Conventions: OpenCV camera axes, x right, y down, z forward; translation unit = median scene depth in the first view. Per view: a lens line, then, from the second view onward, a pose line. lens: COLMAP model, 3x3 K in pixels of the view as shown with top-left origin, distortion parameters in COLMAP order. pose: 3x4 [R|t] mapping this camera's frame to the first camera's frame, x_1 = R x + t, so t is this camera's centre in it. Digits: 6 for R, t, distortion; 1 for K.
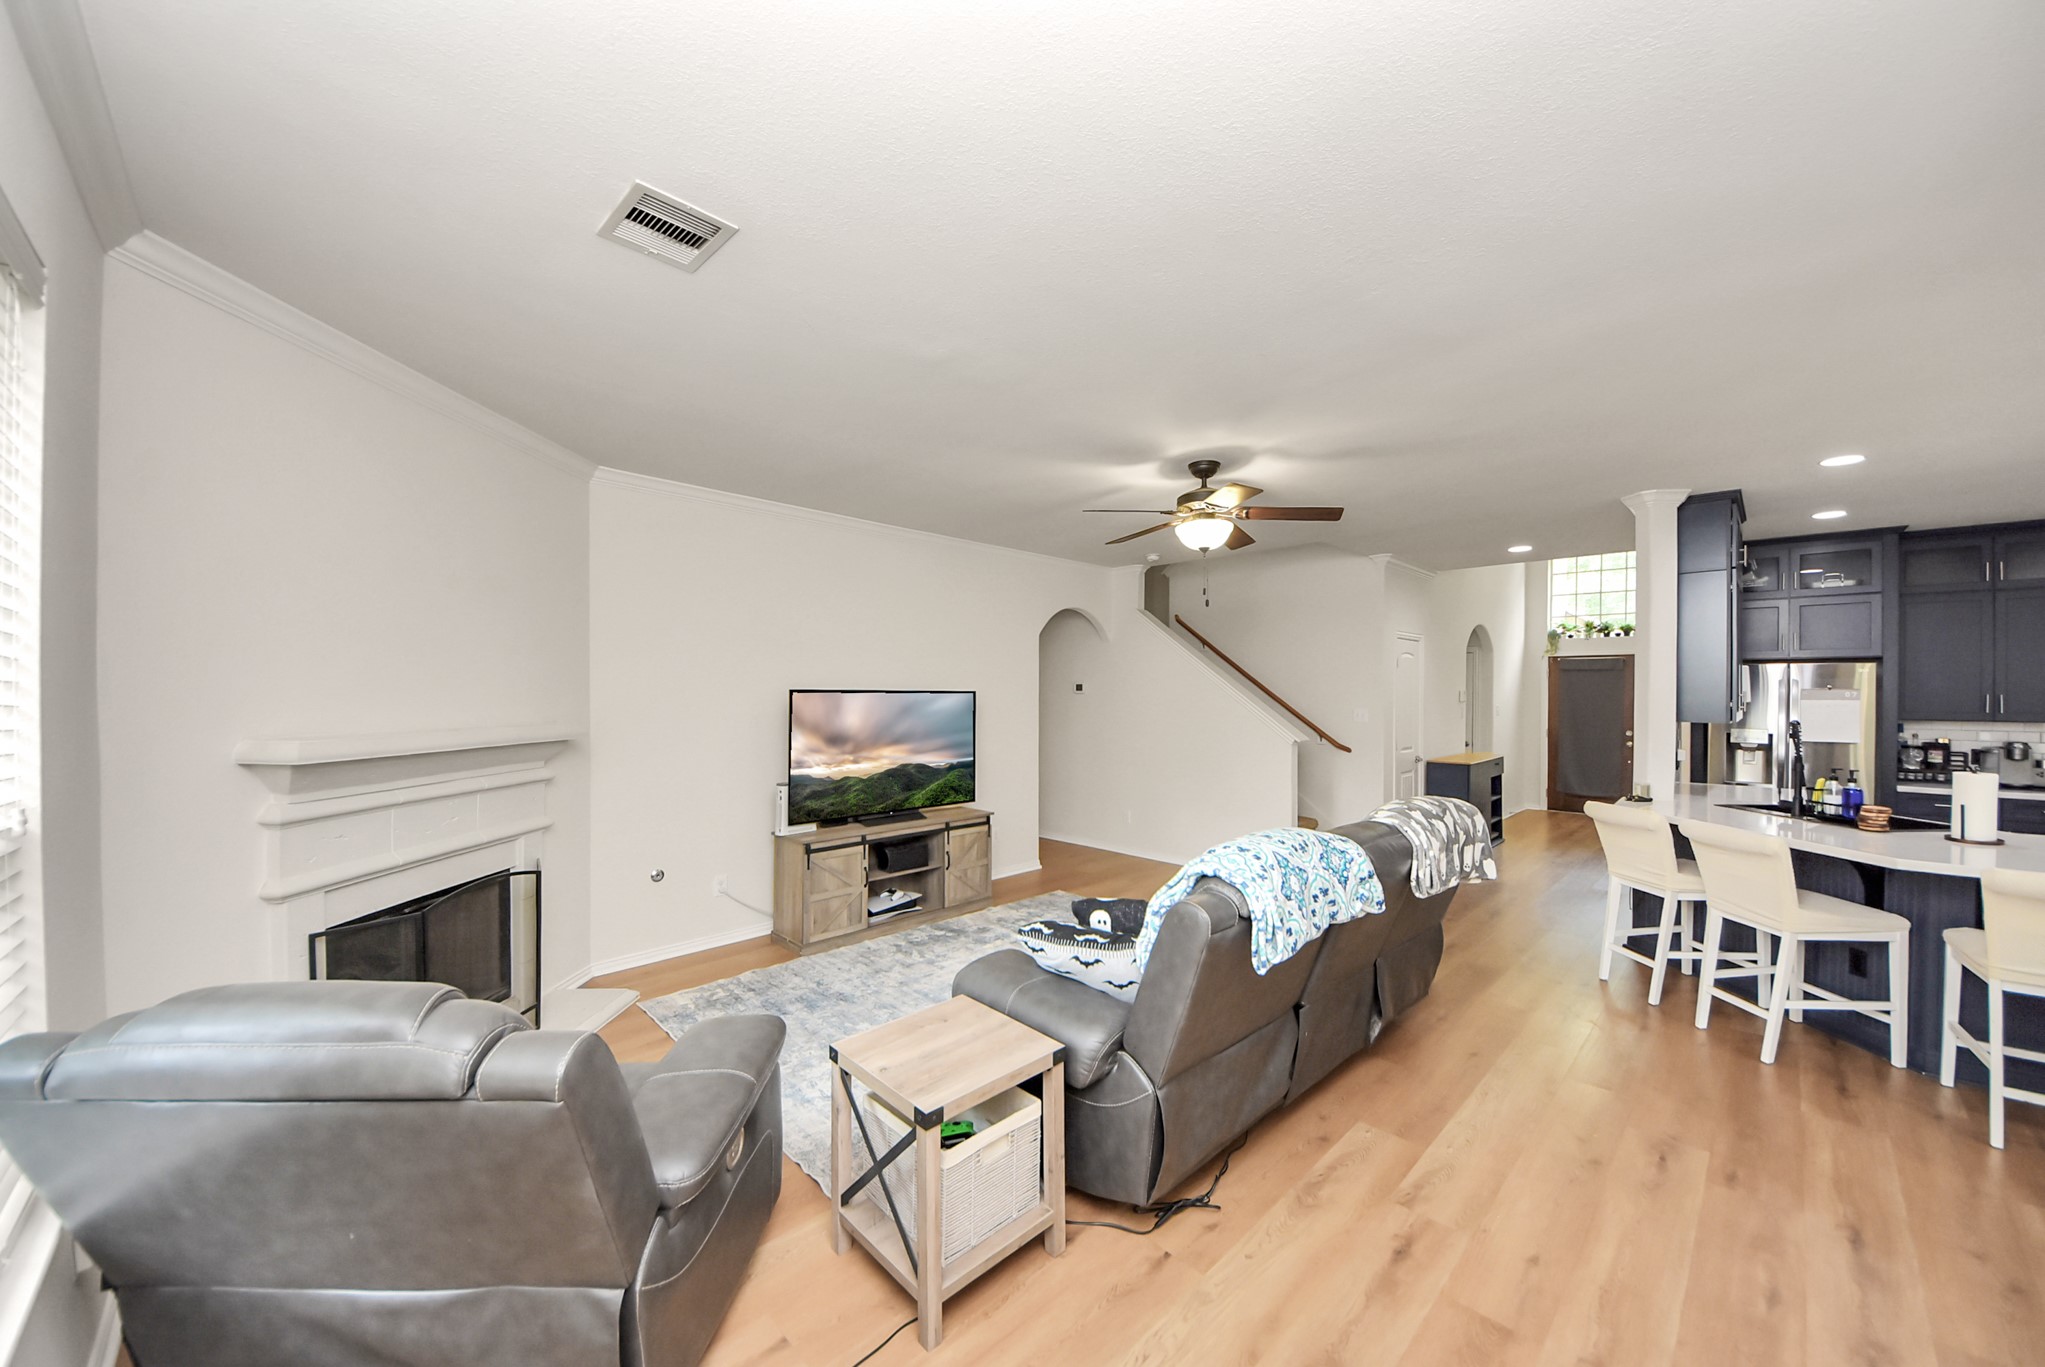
lens RADIAL K [[740.4, 0, 1036.7], [0, 740.4, 692.5], [0, 0, 1]] dist [0.016905, -0.016592]
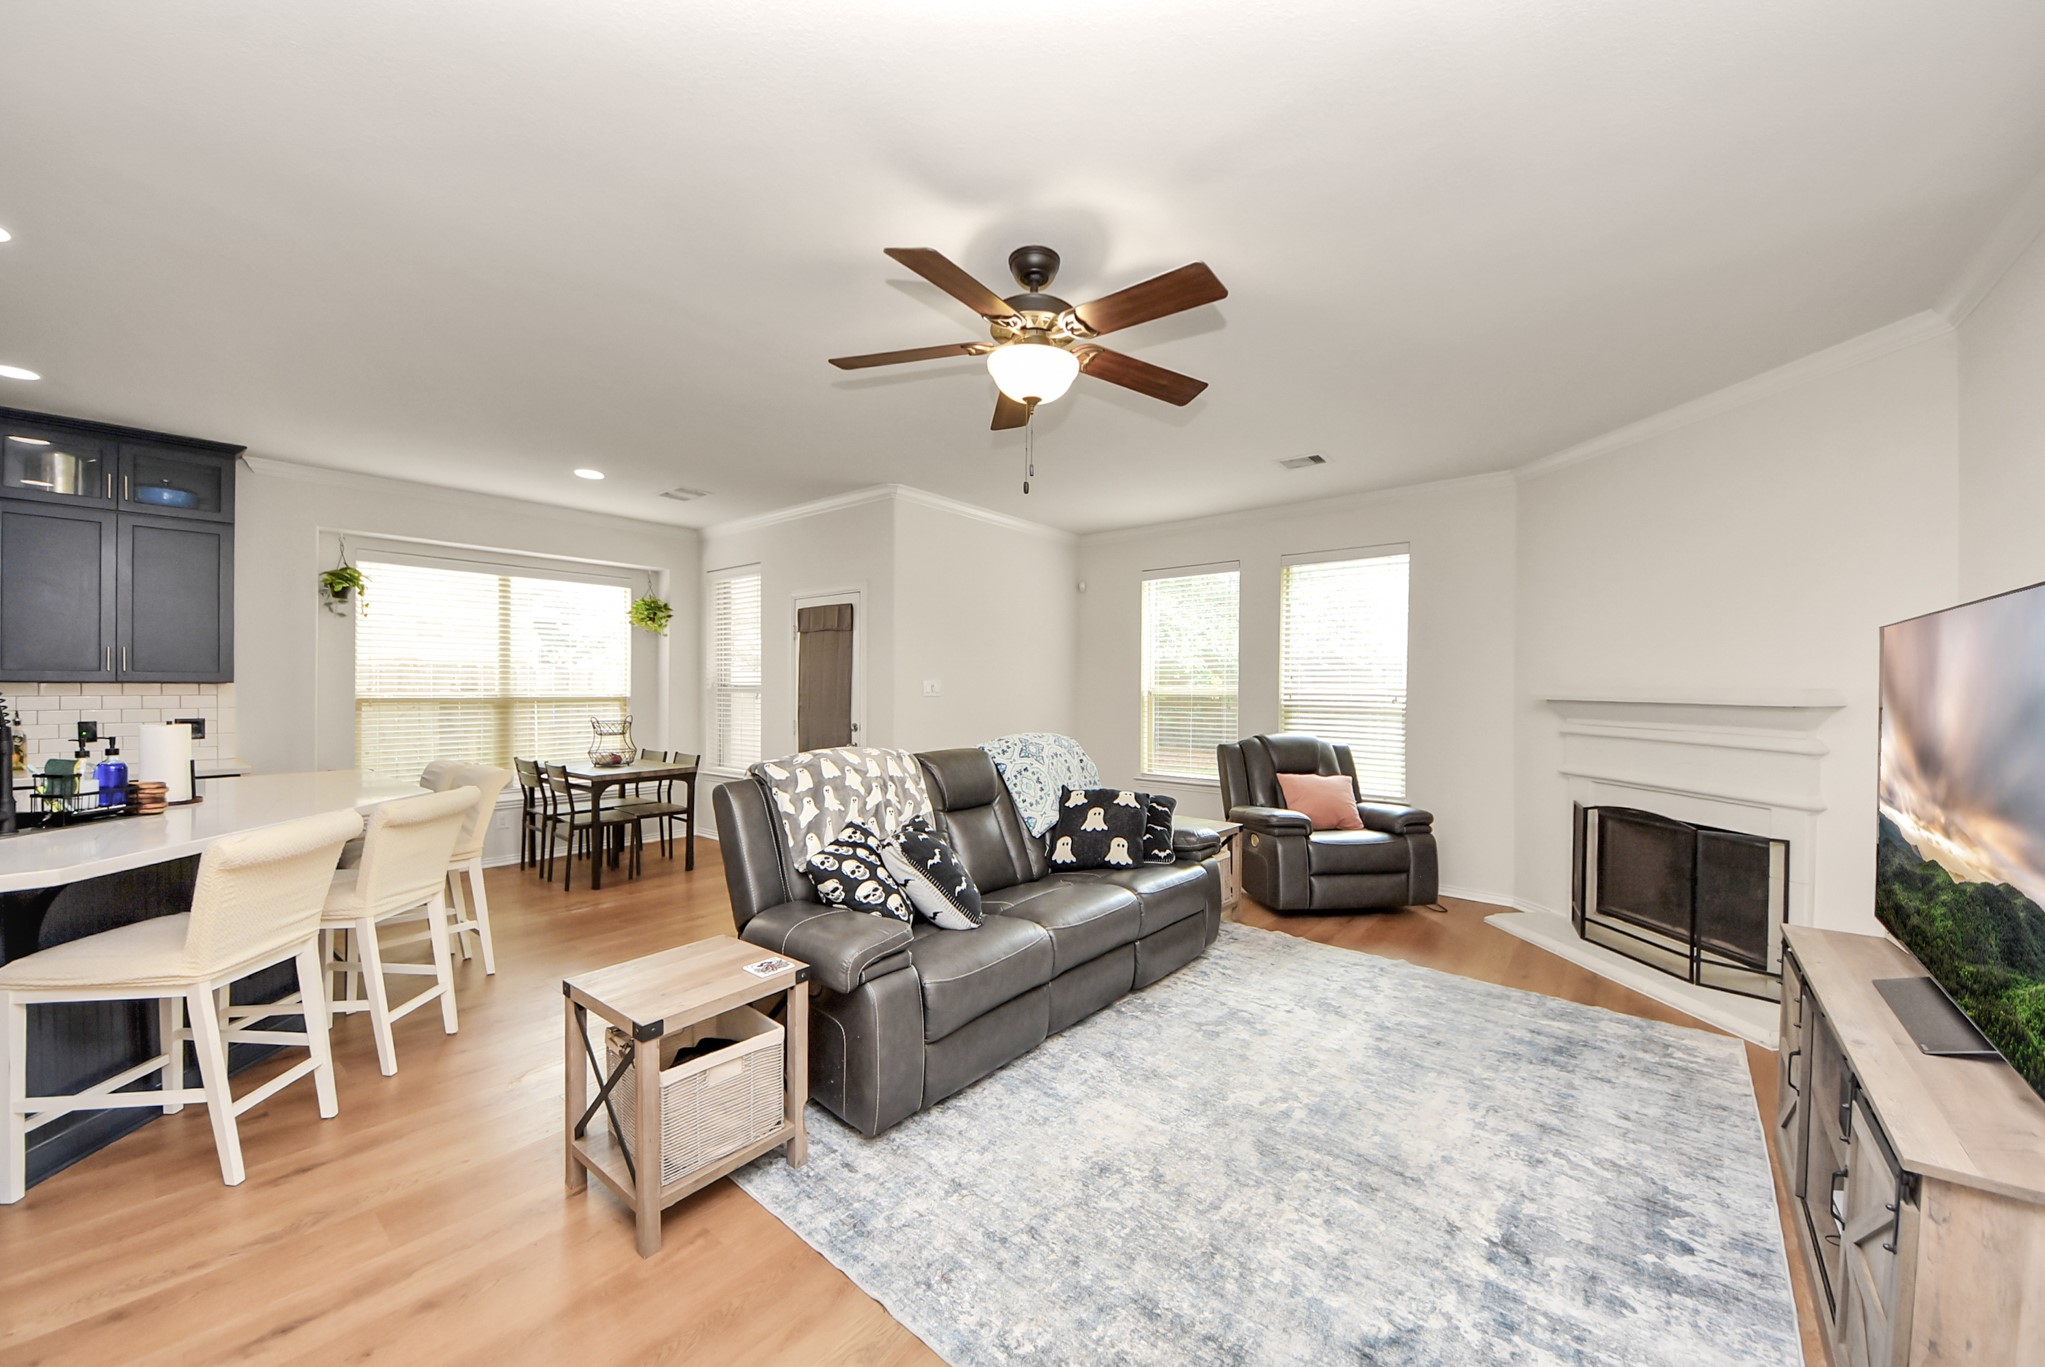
lens RADIAL K [[740.4, 0, 1036.7], [0, 740.4, 692.5], [0, 0, 1]] dist [0.016905, -0.016592]
pose [[-0.992584, -0.005918, -0.121419, 0.212699], [-0.007519, 0.999891, 0.012731, 0.031284], [0.121330, 0.013549, -0.992520, 1.194913]]
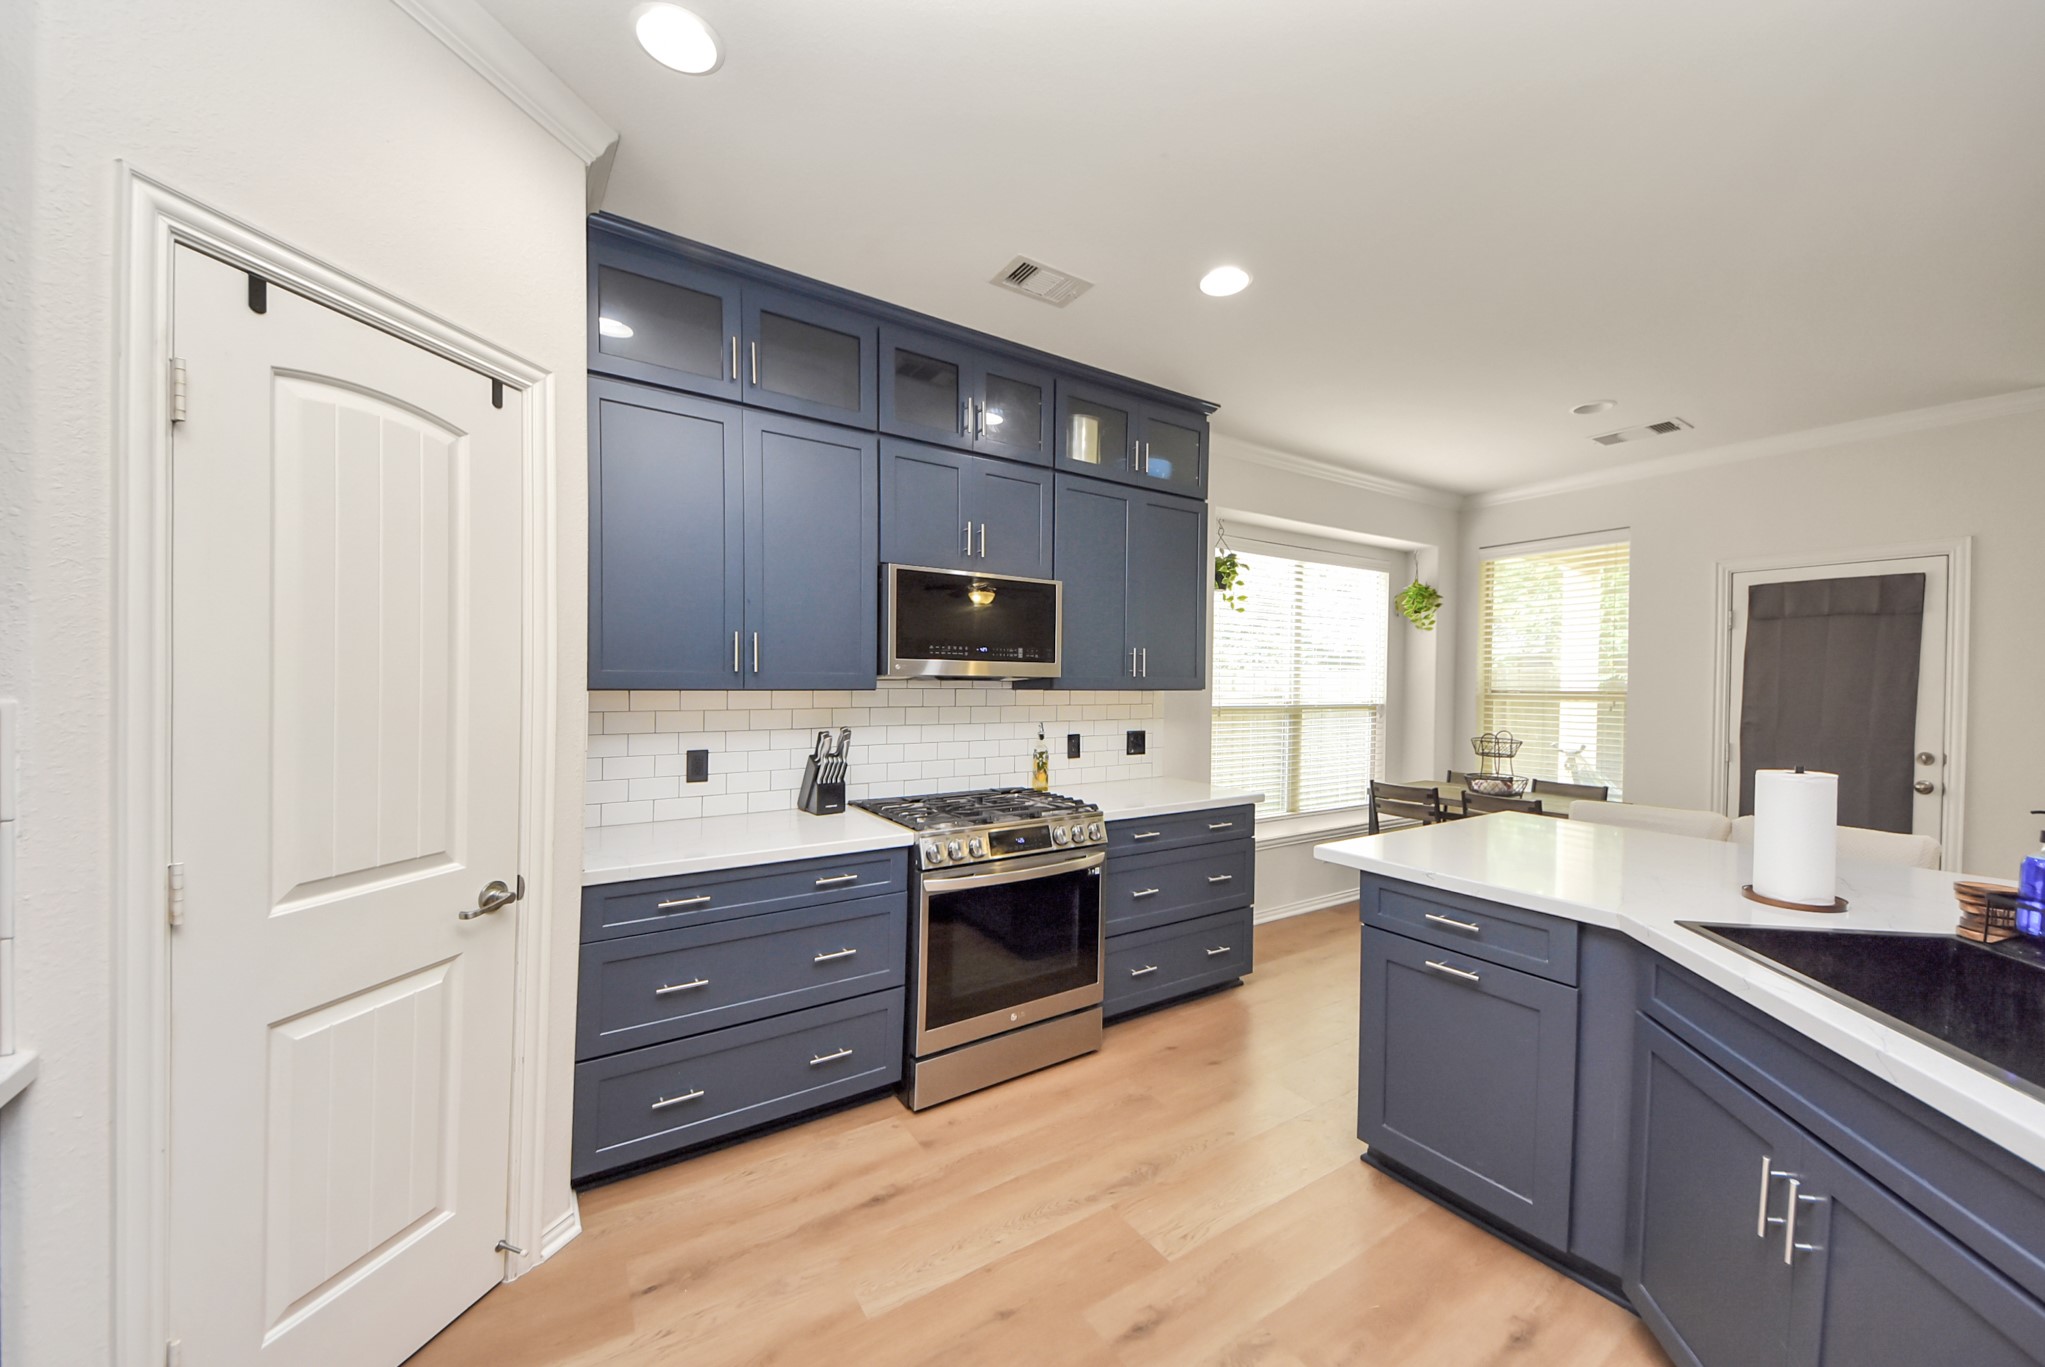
lens RADIAL K [[720.8, 0, 1035.1], [0, 720.8, 693.2], [0, 0, 1]] dist [-0.001908, -0.000299]
pose [[-0.978801, -0.015721, 0.204208, 1.032578], [-0.012147, 0.999751, 0.018742, 0.030734], [-0.204451, 0.015864, -0.978748, 0.956346]]
